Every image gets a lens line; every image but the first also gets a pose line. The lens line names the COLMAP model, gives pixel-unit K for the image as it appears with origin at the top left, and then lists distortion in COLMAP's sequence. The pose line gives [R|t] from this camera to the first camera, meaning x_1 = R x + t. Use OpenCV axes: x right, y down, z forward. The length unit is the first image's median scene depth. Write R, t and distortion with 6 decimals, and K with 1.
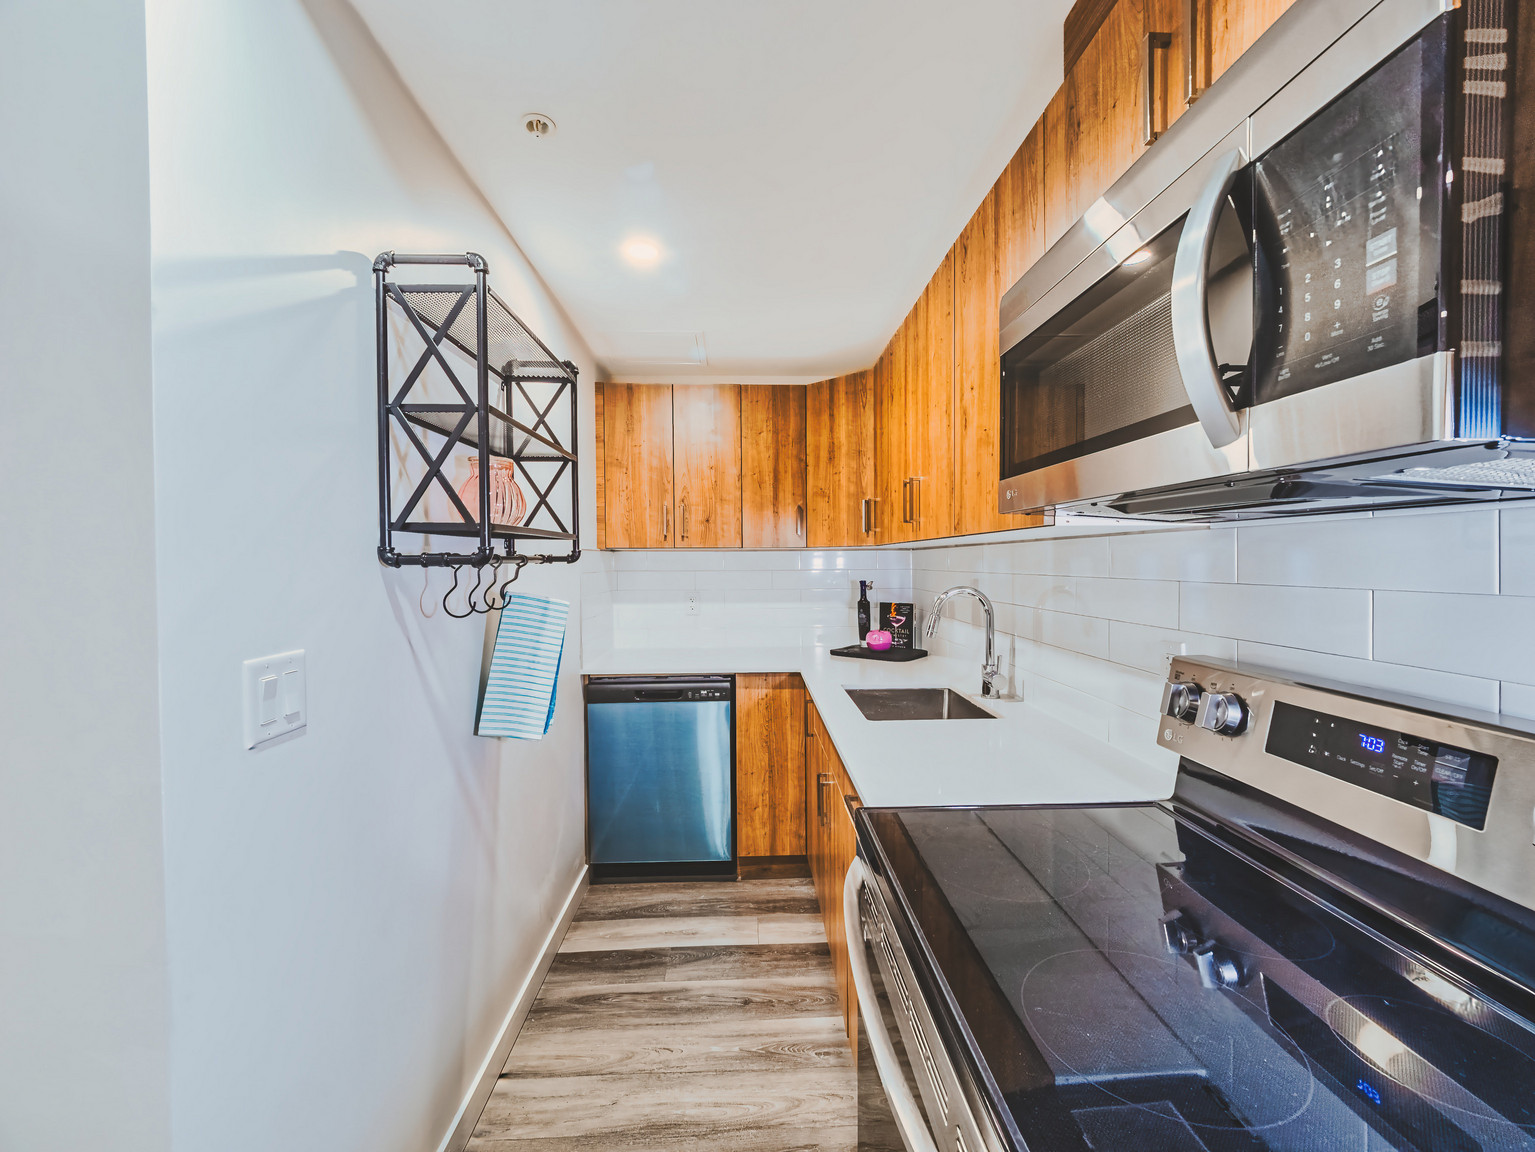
lens RADIAL K [[639.8, 0, 779.3], [0, 639.8, 569.0], [0, 0, 1]] dist [0.002041, -0.005319]
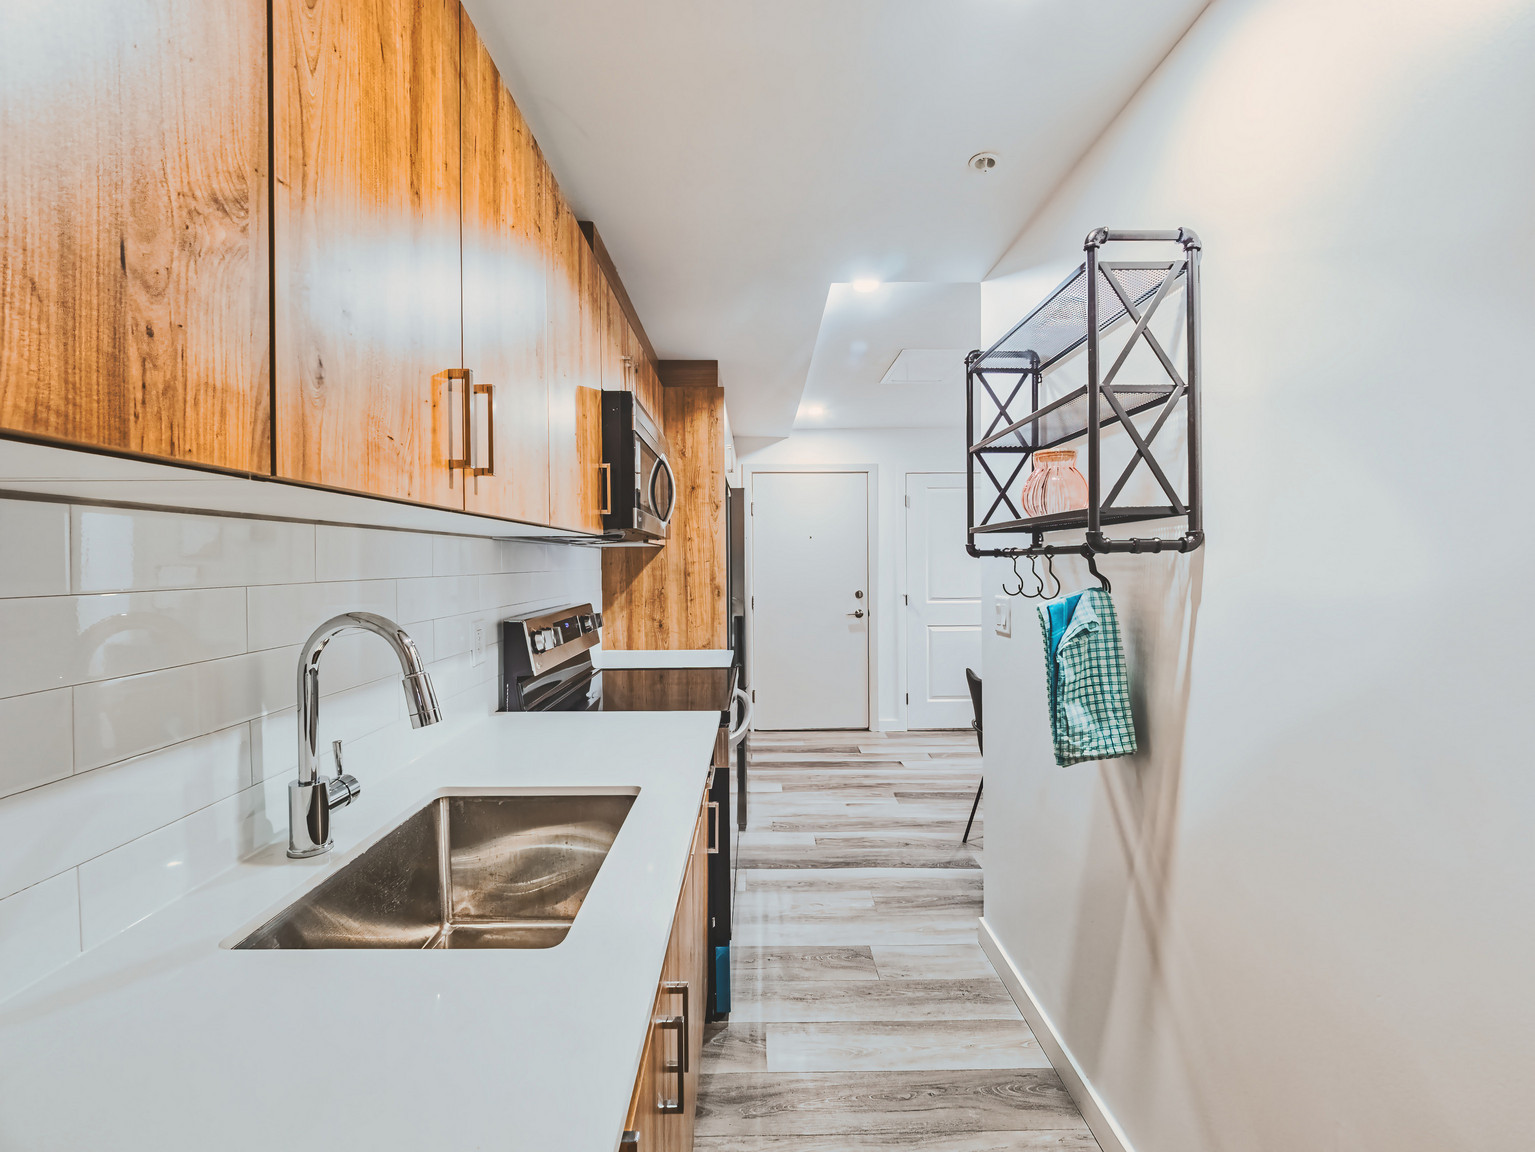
lens RADIAL K [[639.8, 0, 771.1], [0, 639.8, 574.3], [0, 0, 1]] dist [0.002041, -0.005319]
pose [[-0.999680, 0.007016, 0.024304, -0.017613], [0.007823, 0.999416, 0.033274, -0.013836], [-0.024056, 0.033453, -0.999151, 1.935203]]
